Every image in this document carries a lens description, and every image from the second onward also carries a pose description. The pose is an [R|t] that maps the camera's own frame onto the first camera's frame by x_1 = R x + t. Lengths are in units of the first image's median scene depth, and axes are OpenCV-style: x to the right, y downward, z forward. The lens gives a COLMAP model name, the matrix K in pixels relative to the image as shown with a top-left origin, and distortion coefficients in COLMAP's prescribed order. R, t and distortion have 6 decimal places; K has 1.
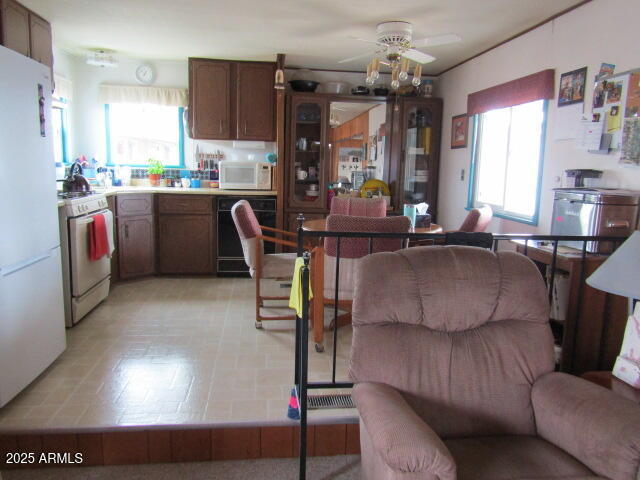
lens RADIAL K [[495.5, 0, 322.8], [0, 495.5, 245.1], [0, 0, 1]] dist [0.000418, -0.023068]
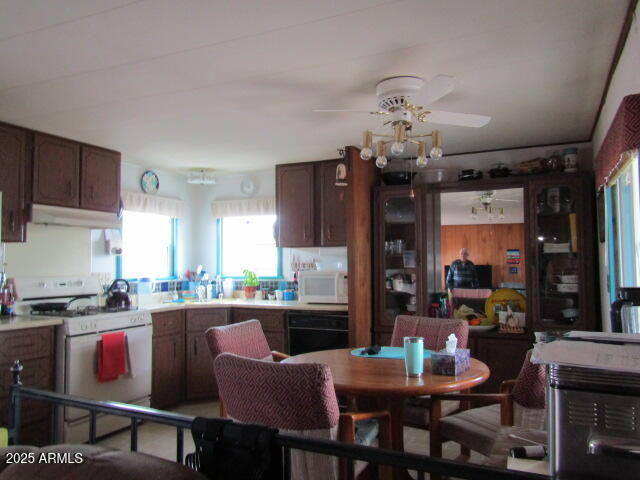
lens RADIAL K [[495.5, 0, 318.8], [0, 495.5, 239.3], [0, 0, 1]] dist [0.000418, -0.023068]
pose [[0.849267, -0.060880, -0.524442, 0.284389], [-0.053697, 0.978219, -0.200511, -0.047814], [0.525226, 0.198448, 0.827500, 0.265630]]
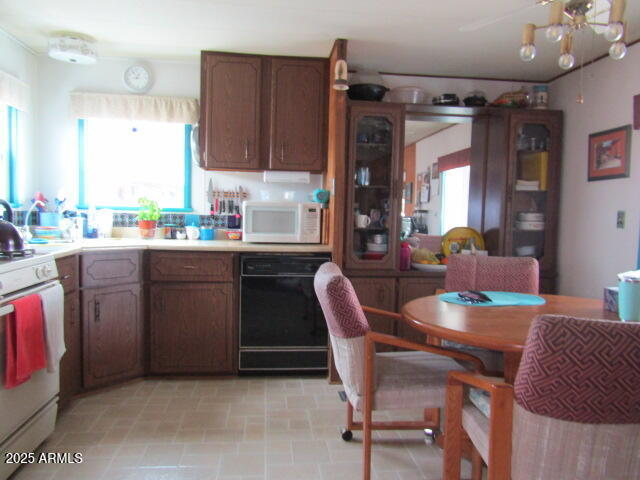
lens RADIAL K [[495.5, 0, 320.8], [0, 495.5, 243.2], [0, 0, 1]] dist [0.000418, -0.023068]
pose [[0.999905, -0.003452, -0.013382, -0.094338], [0.002158, 0.995422, -0.095555, -0.047585], [0.013650, 0.095517, 0.995334, 0.335705]]
